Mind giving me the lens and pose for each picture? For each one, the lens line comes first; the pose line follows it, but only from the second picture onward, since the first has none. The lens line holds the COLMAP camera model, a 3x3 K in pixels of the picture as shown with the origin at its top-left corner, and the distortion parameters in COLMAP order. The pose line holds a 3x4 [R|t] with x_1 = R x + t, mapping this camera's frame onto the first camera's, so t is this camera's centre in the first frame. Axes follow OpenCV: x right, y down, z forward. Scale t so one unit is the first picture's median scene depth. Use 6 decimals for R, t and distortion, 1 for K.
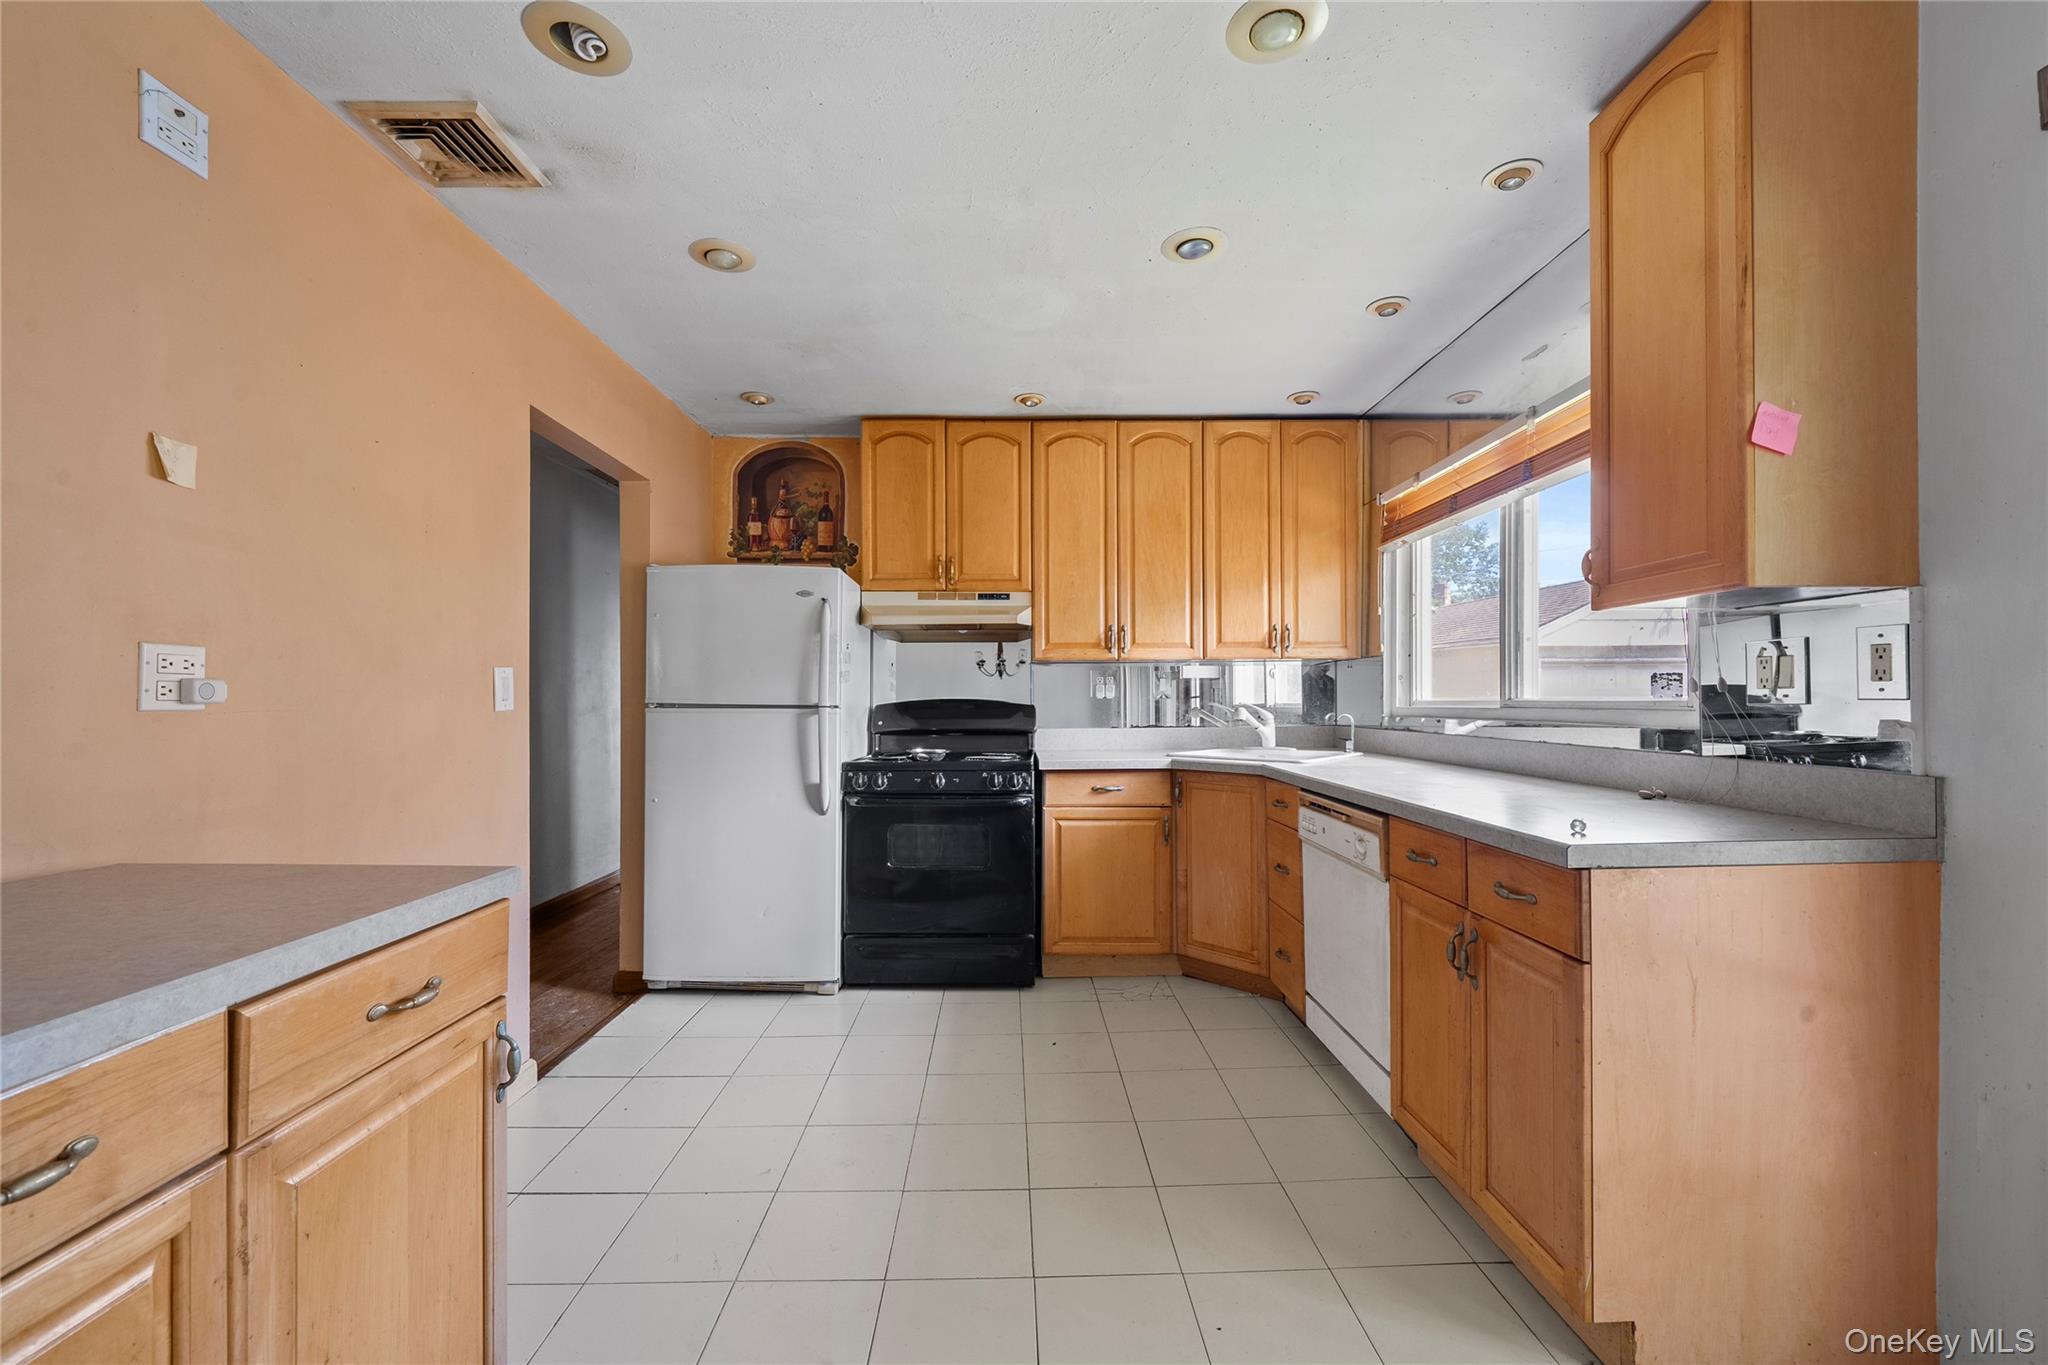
lens RADIAL K [[836.9, 0, 1023.9], [0, 836.9, 694.6], [0, 0, 1]] dist [-0.002433, -0.000266]
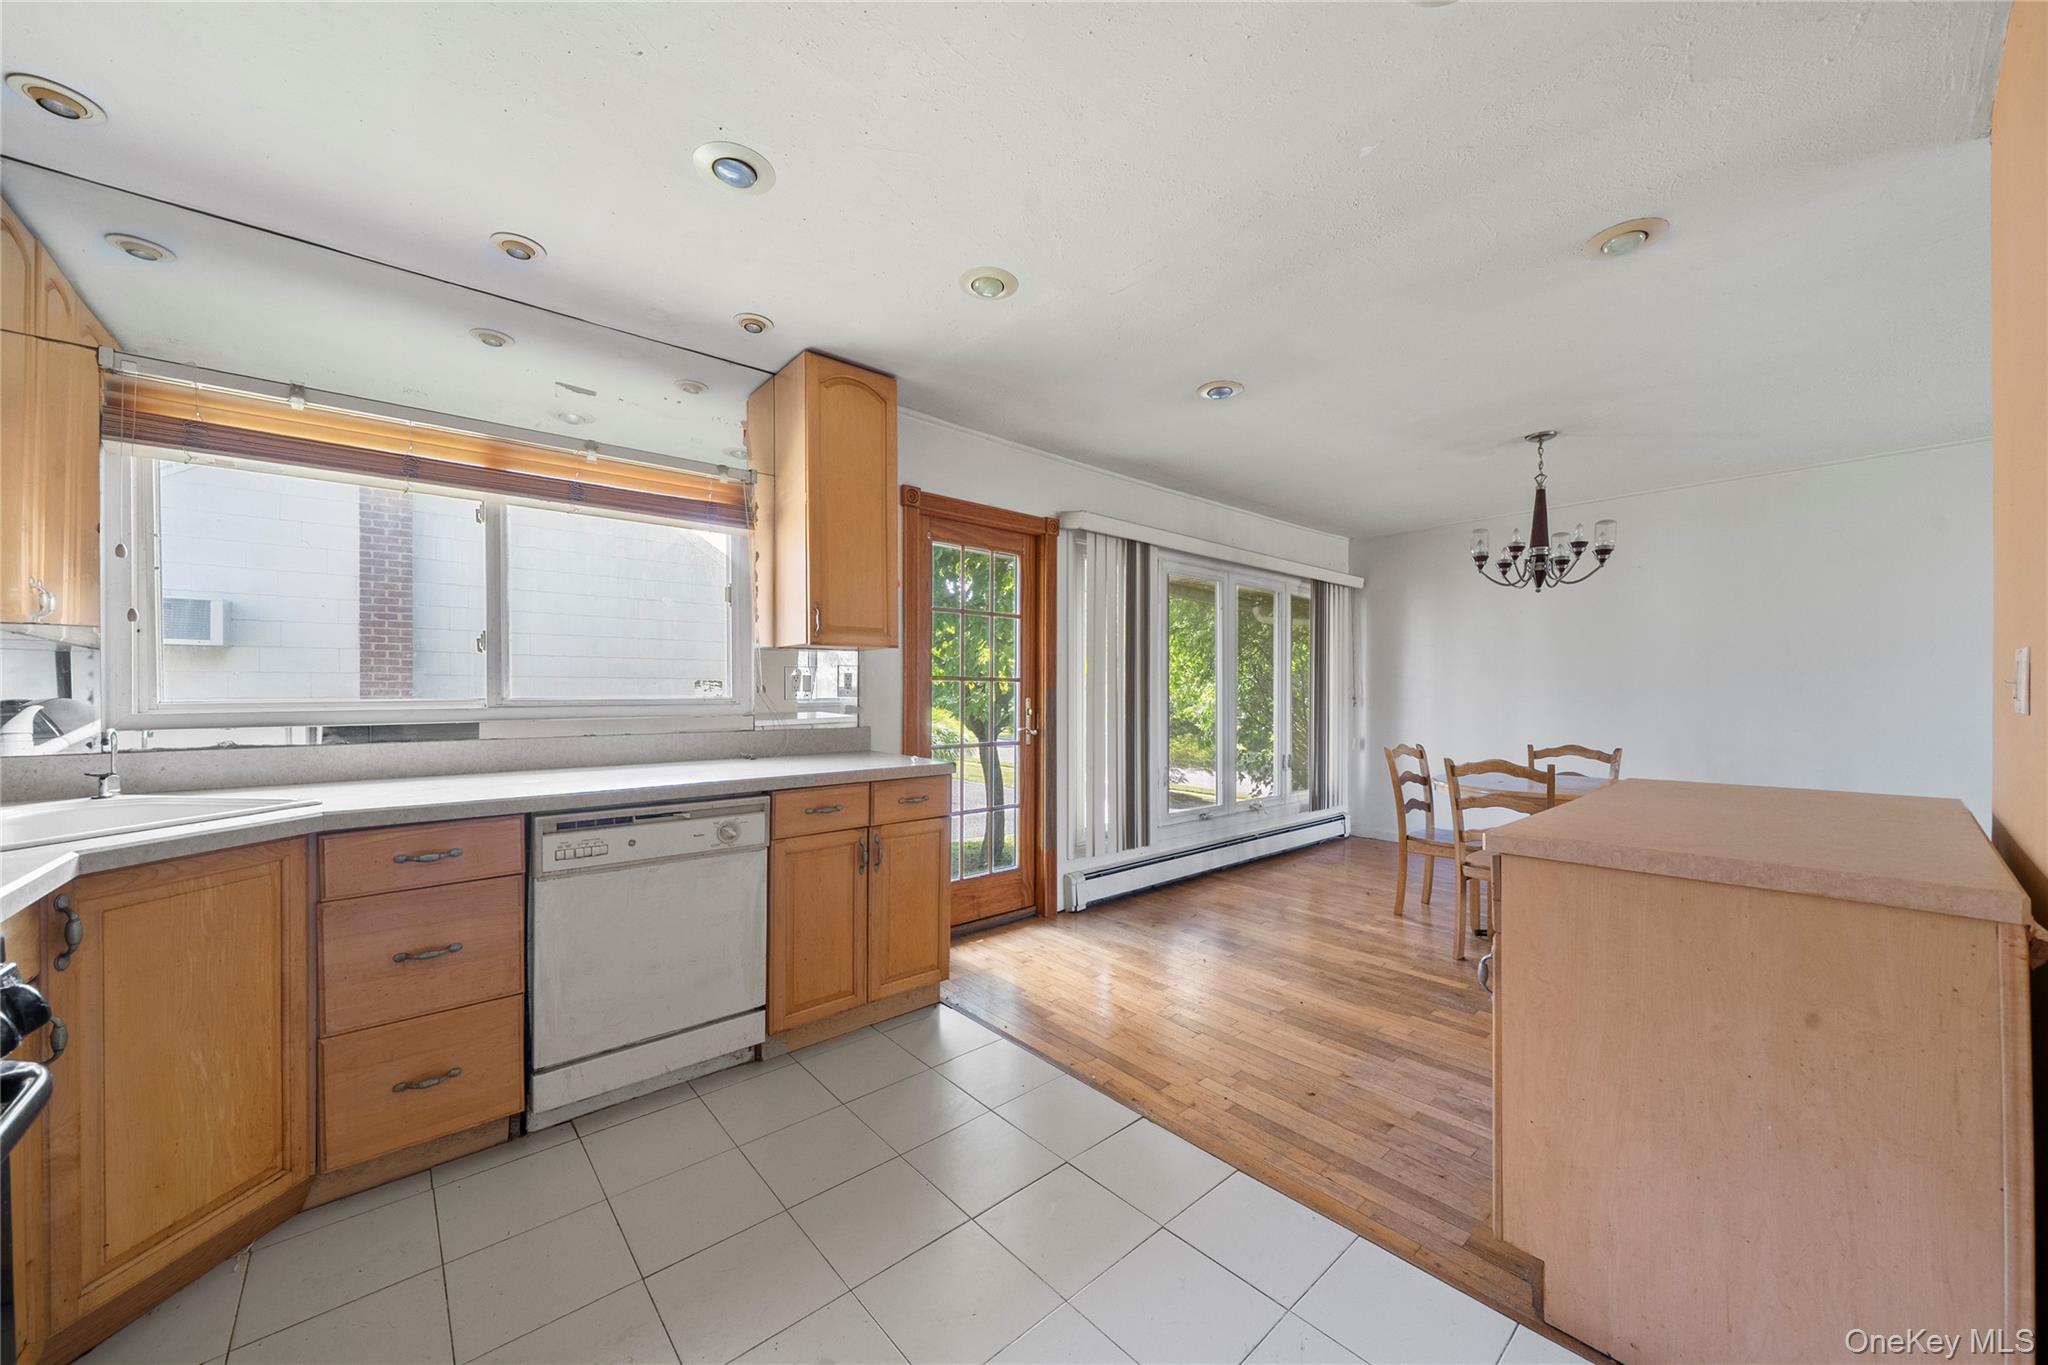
lens RADIAL K [[736.7, 0, 1021.3], [0, 736.7, 688.2], [0, 0, 1]] dist [0.000320, 0.000010]
pose [[-0.643464, 0.000112, 0.765476, -0.572348], [-0.005719, 0.999971, -0.004953, -0.007214], [-0.765455, -0.007565, -0.643445, 1.257464]]
